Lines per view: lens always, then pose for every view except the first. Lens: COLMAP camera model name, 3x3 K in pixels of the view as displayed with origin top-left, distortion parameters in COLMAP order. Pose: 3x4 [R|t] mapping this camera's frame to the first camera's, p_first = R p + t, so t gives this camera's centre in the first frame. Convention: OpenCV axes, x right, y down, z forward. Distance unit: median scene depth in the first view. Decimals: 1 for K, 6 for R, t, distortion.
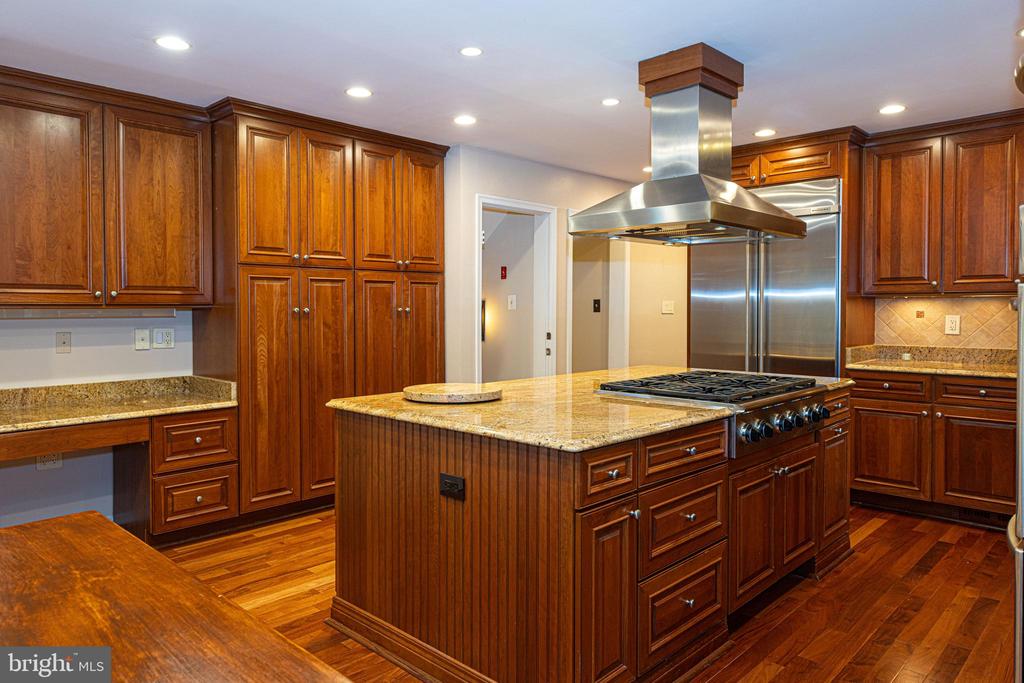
lens RADIAL K [[679.4, 0, 513.2], [0, 679.4, 336.2], [0, 0, 1]] dist [-0.000004, 0.000339]
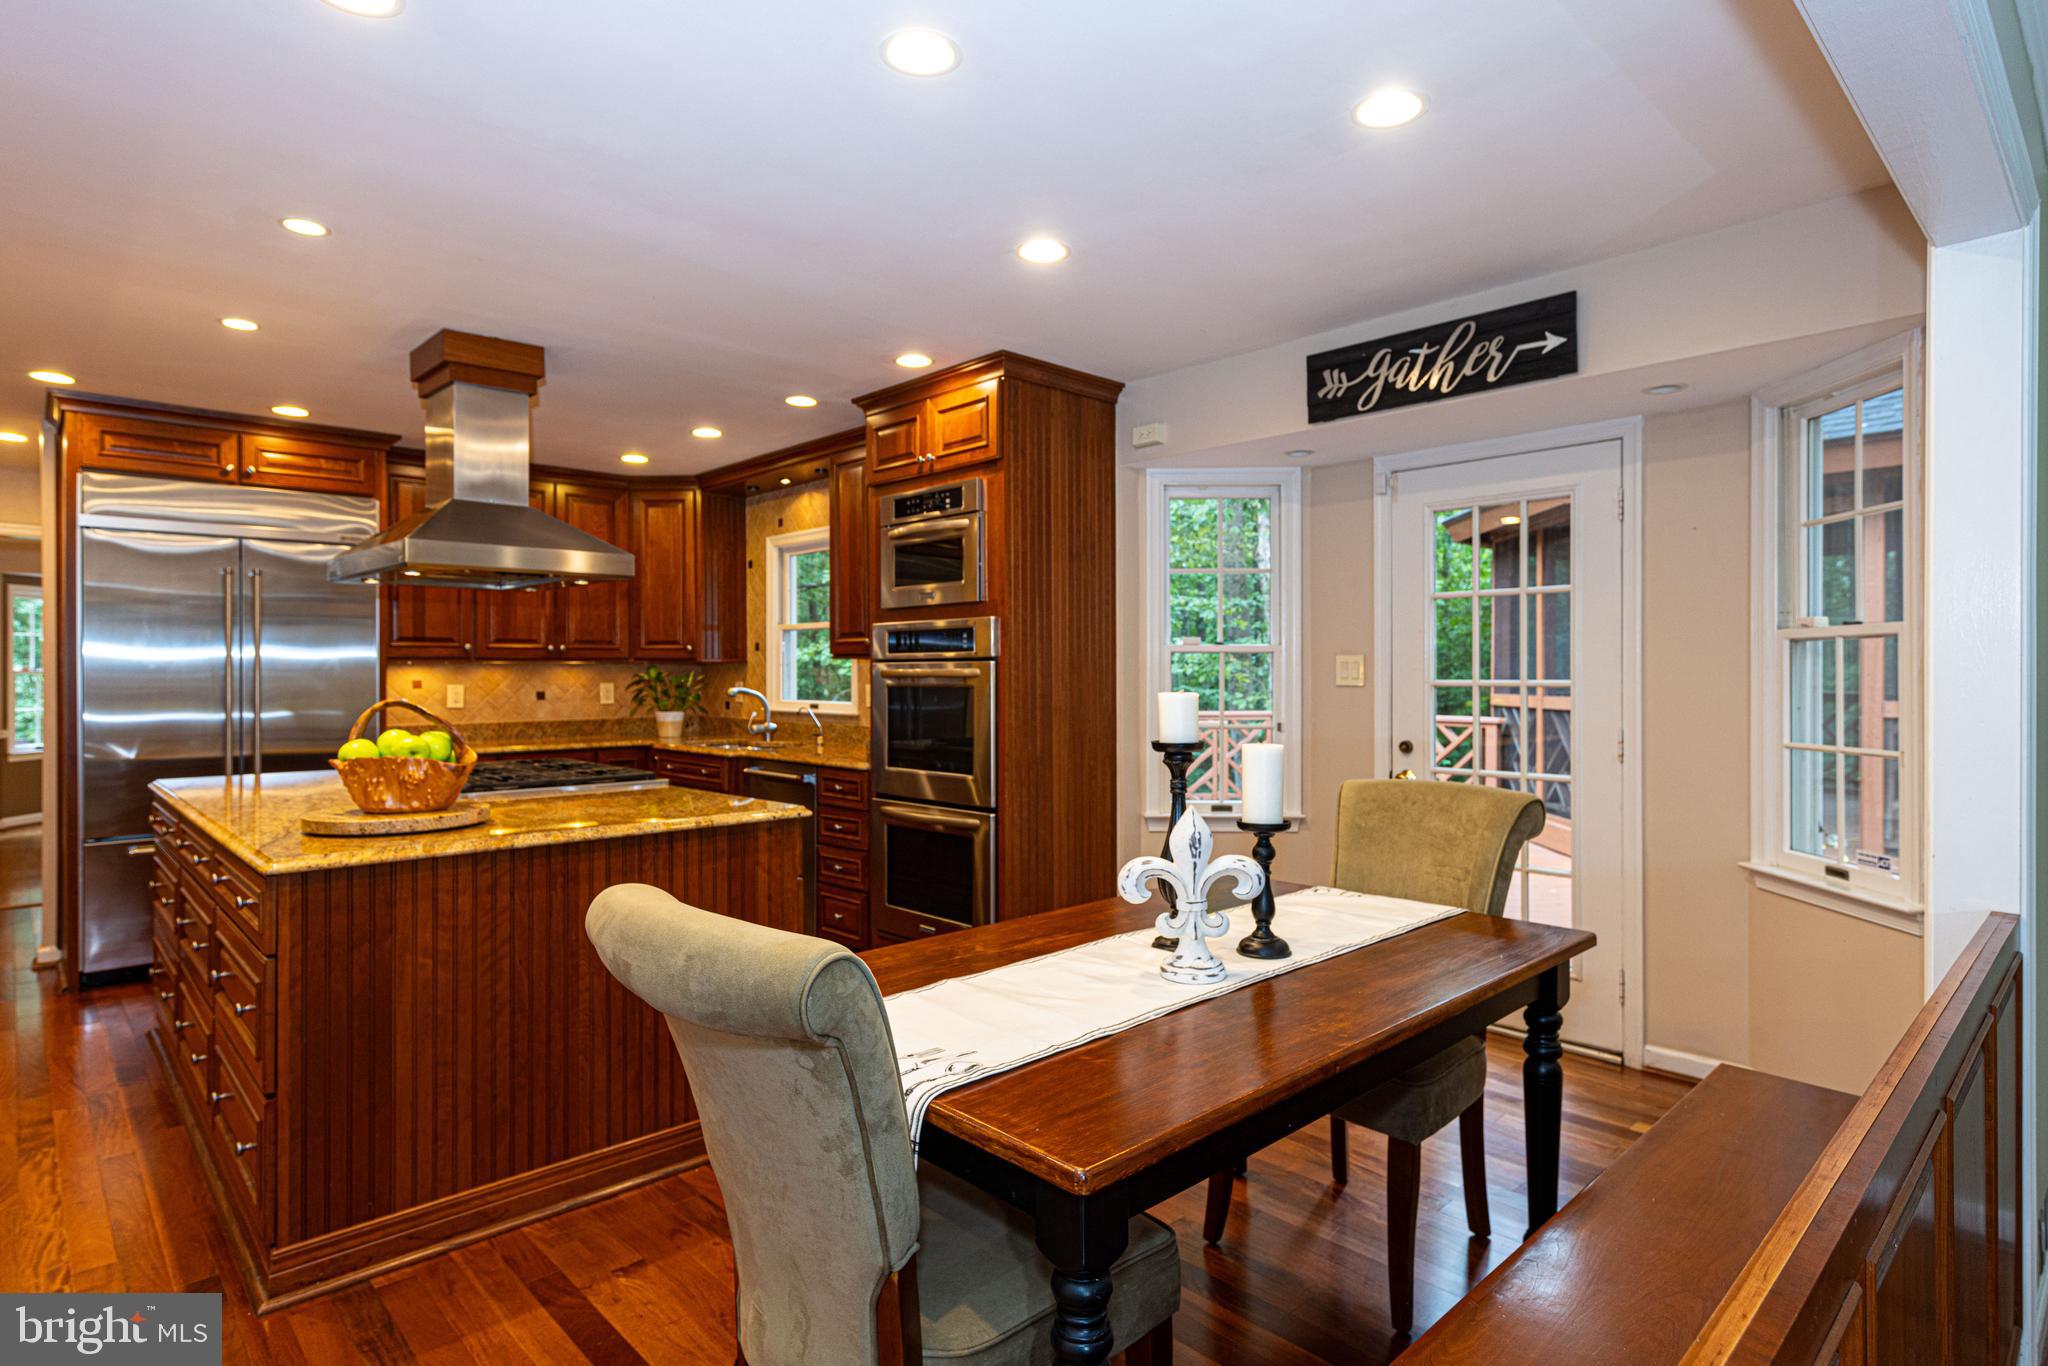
lens RADIAL K [[1076.5, 0, 1028.0], [0, 1076.5, 677.6], [0, 0, 1]] dist [0.000080, -0.000253]
pose [[0.045911, -0.000453, 0.998945, -0.651080], [0.037348, 0.999302, -0.001264, -0.012398], [-0.998247, 0.037366, 0.045896, 0.247235]]
